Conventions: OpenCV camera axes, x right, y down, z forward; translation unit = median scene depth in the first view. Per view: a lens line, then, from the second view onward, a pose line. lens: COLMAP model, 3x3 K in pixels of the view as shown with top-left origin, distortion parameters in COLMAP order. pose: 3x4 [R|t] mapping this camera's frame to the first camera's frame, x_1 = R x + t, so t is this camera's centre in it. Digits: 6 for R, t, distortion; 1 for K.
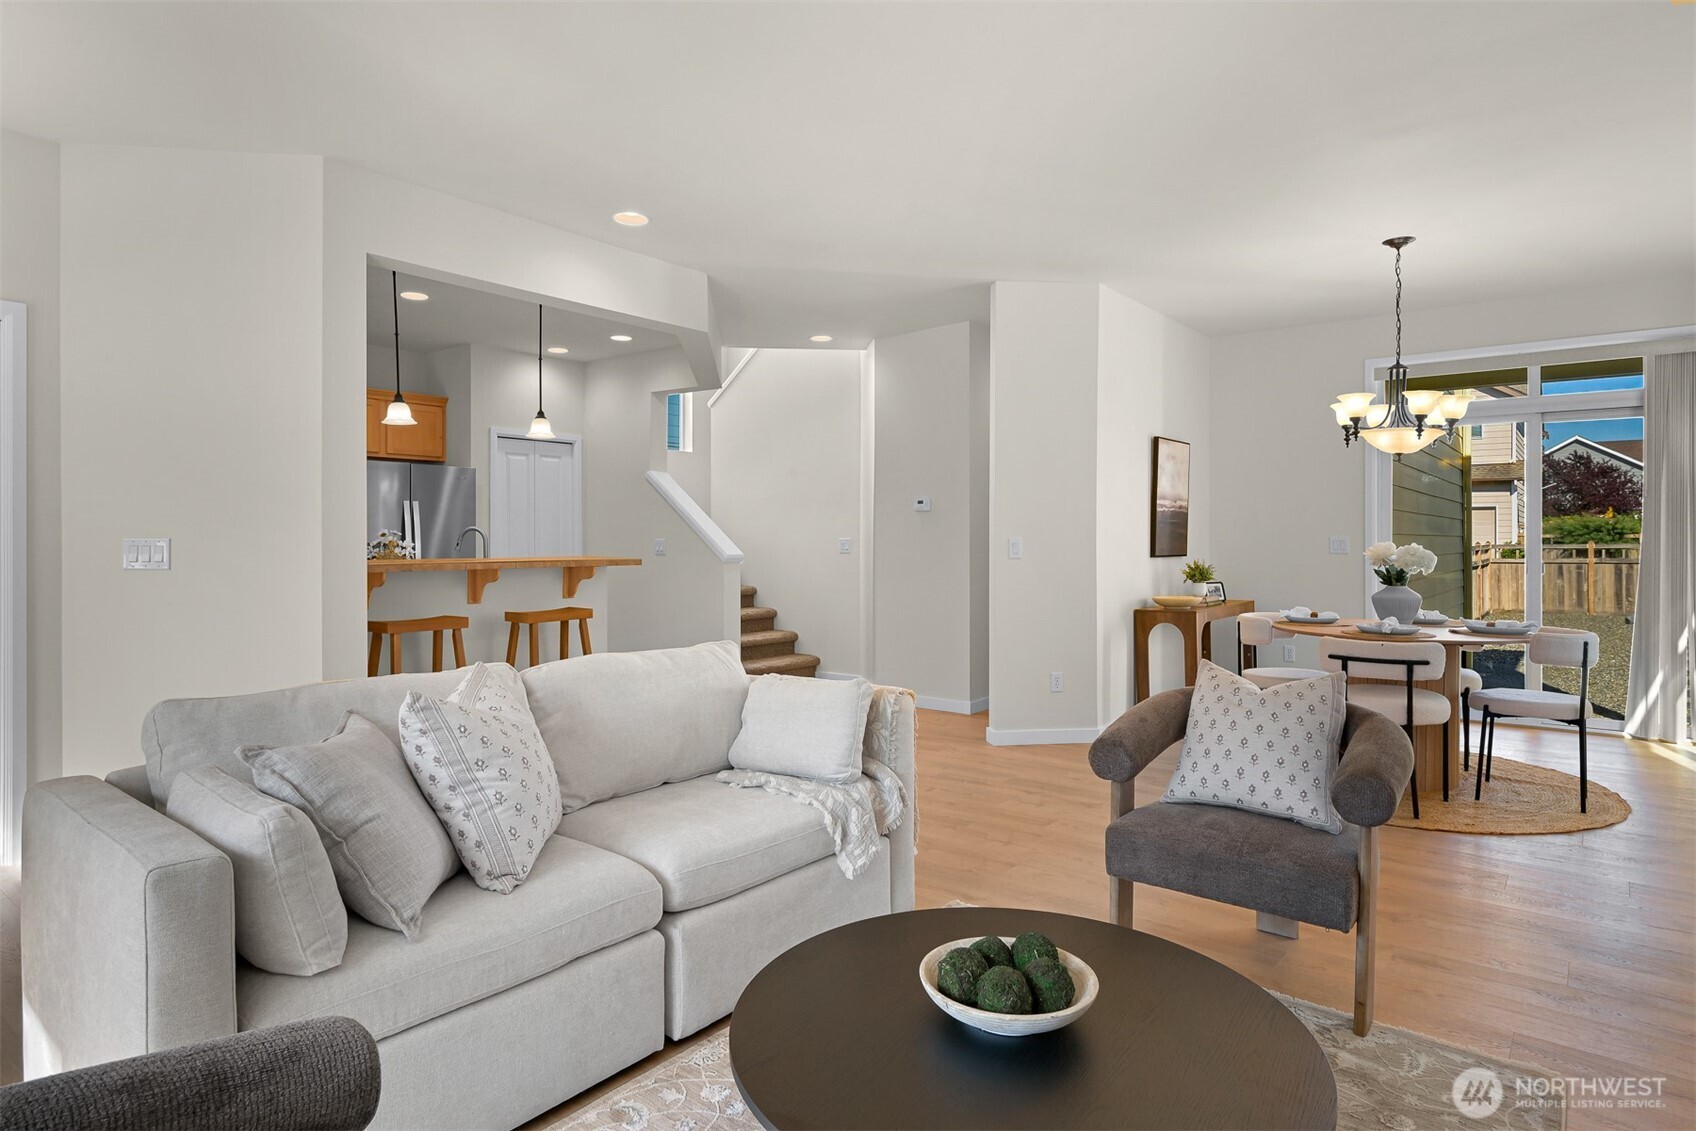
lens RADIAL K [[938.0, 0, 867.6], [0, 938.0, 534.7], [0, 0, 1]] dist [-0.004193, -0.002585]
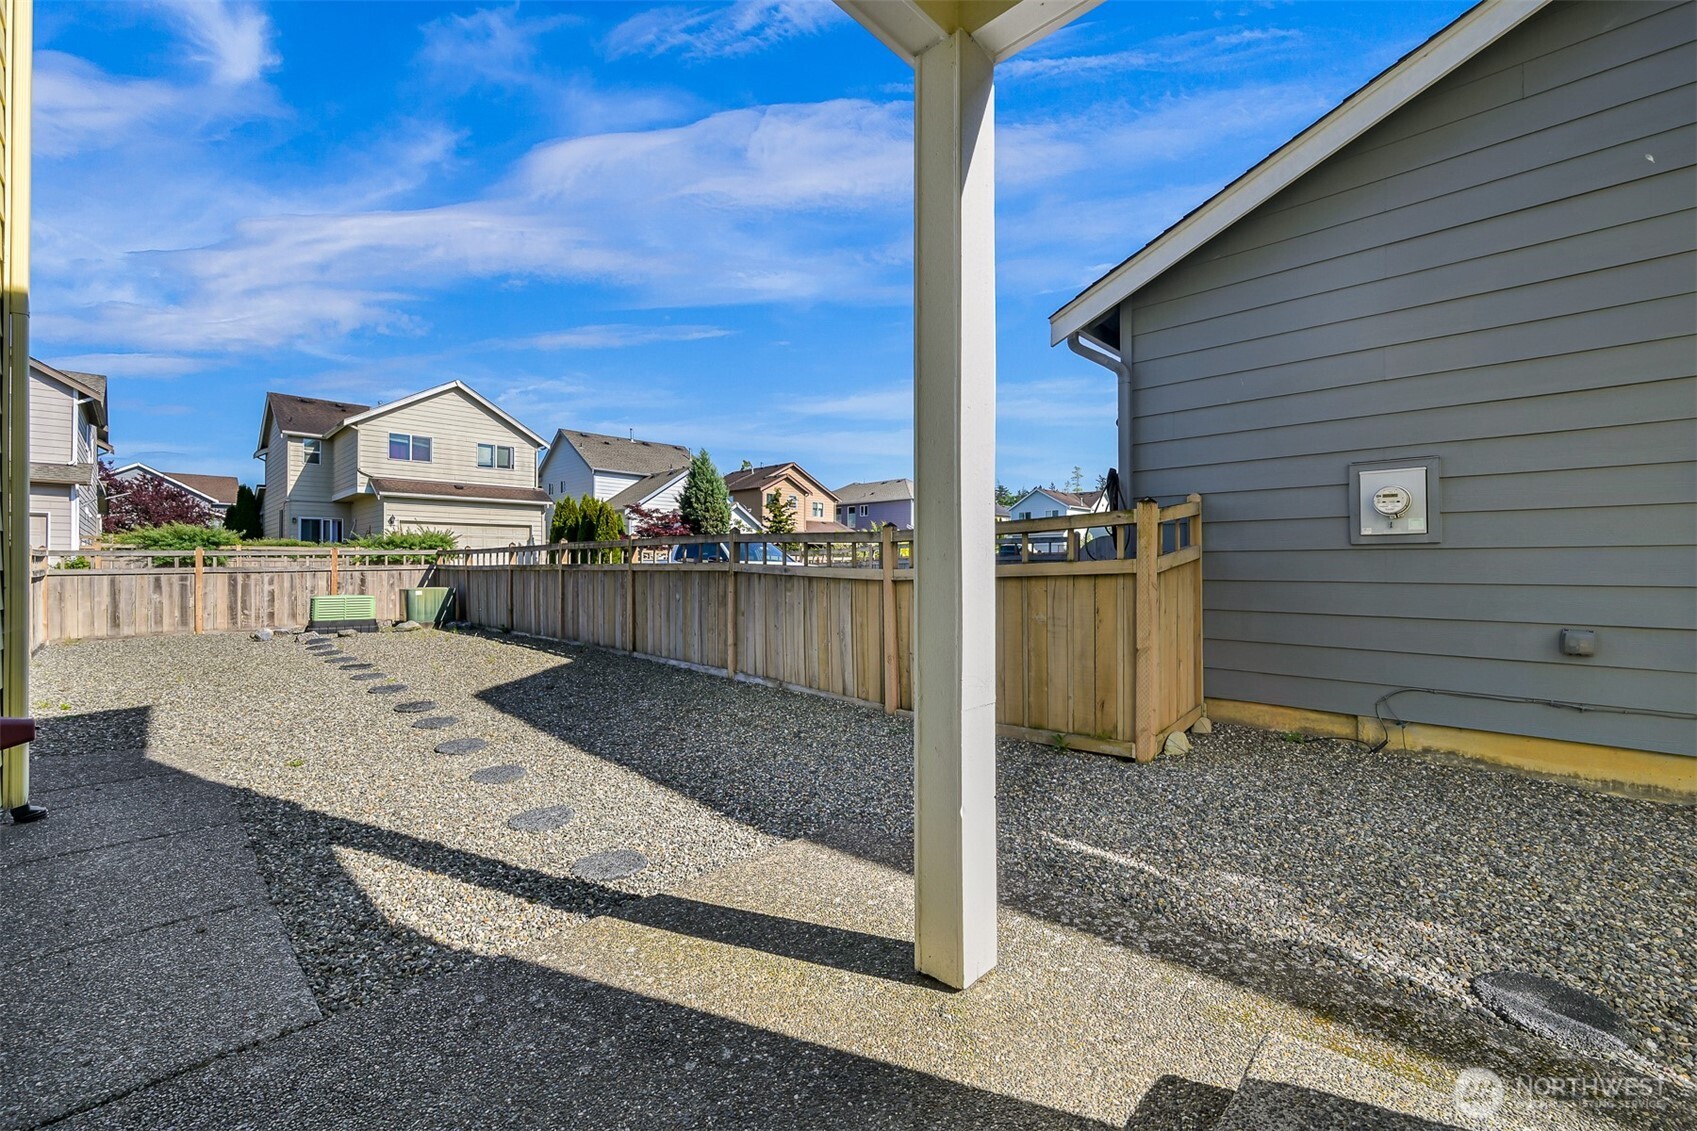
lens RADIAL K [[688.8, 0, 851.0], [0, 688.8, 558.5], [0, 0, 1]] dist [0.001159, 0.000244]
pose [[0.110445, 0.004223, 0.993873, 0.675399], [-0.001819, 0.999990, -0.004046, 0.058209], [-0.993881, -0.001361, 0.110451, 1.072304]]
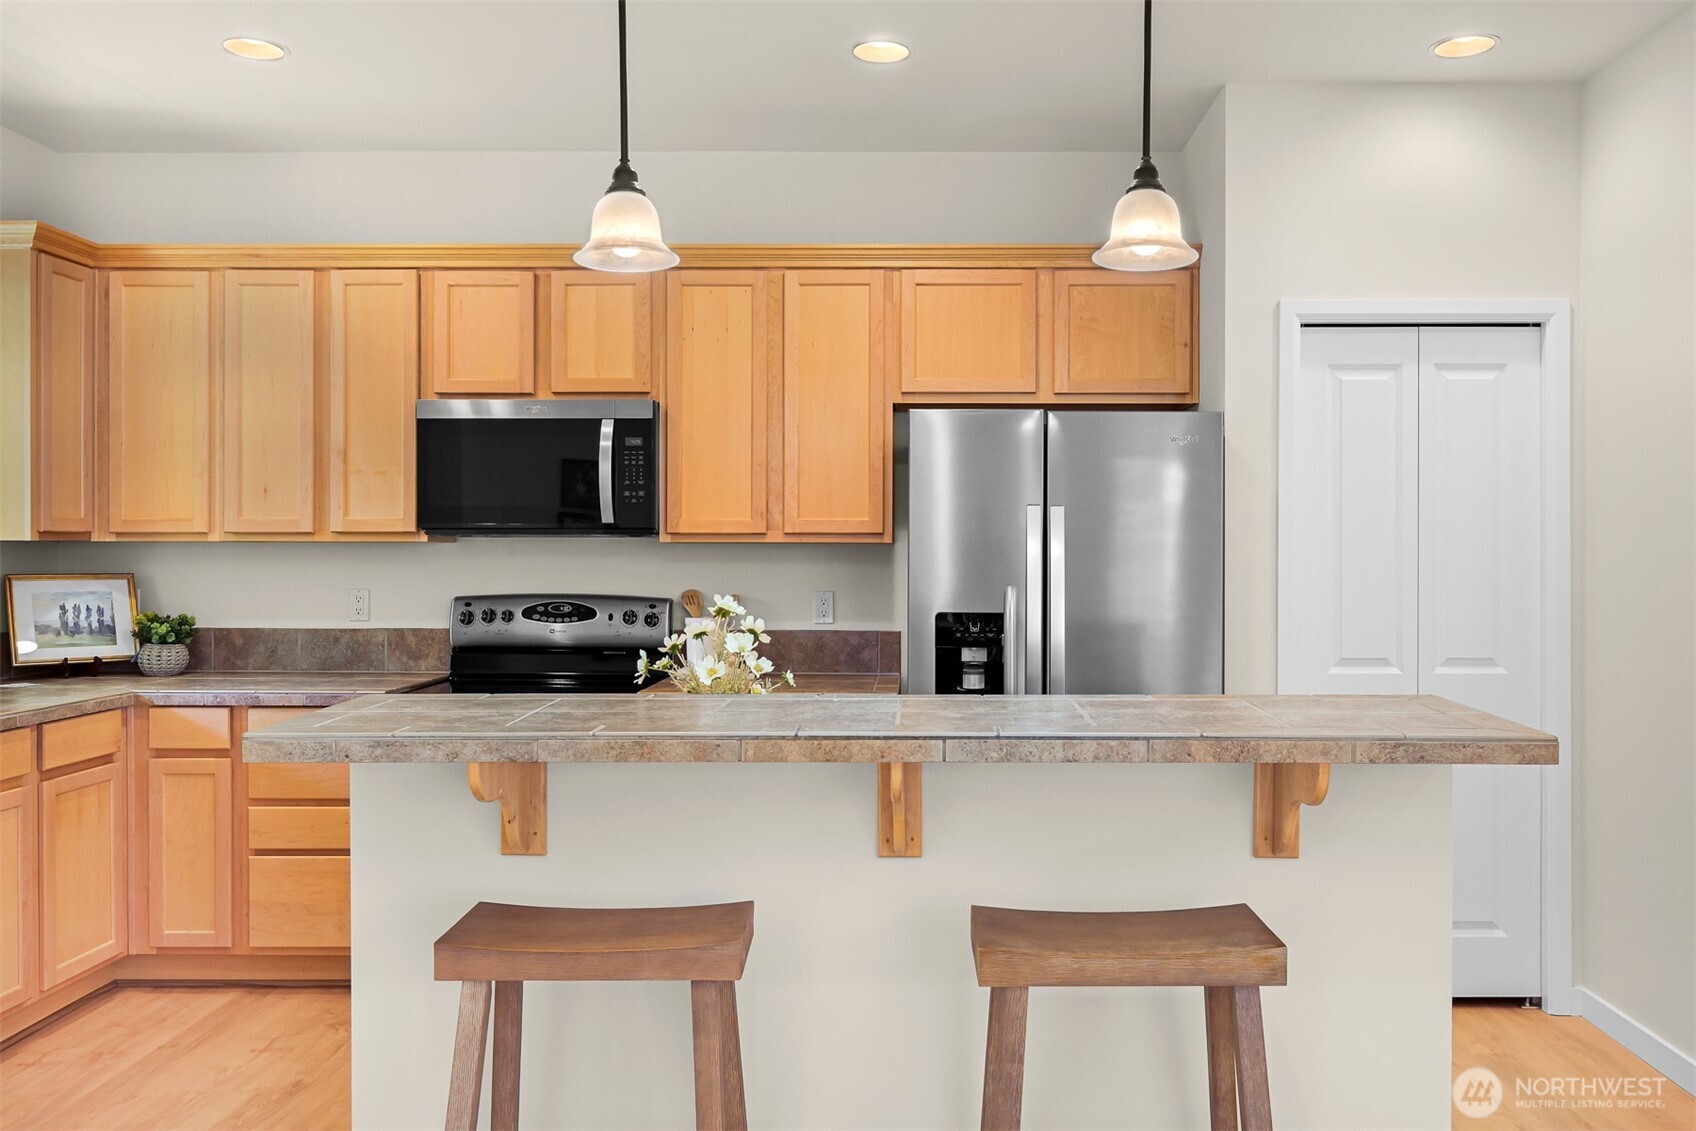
lens RADIAL K [[1368.7, 0, 896.5], [0, 1368.7, 558.8], [0, 0, 1]] dist [-0.001714, -0.009432]
pose [[0.599738, 0.004351, -0.800184, -0.071620], [0.001686, 0.999976, 0.006701, -0.019187], [0.800194, -0.005368, 0.599717, 0.653690]]
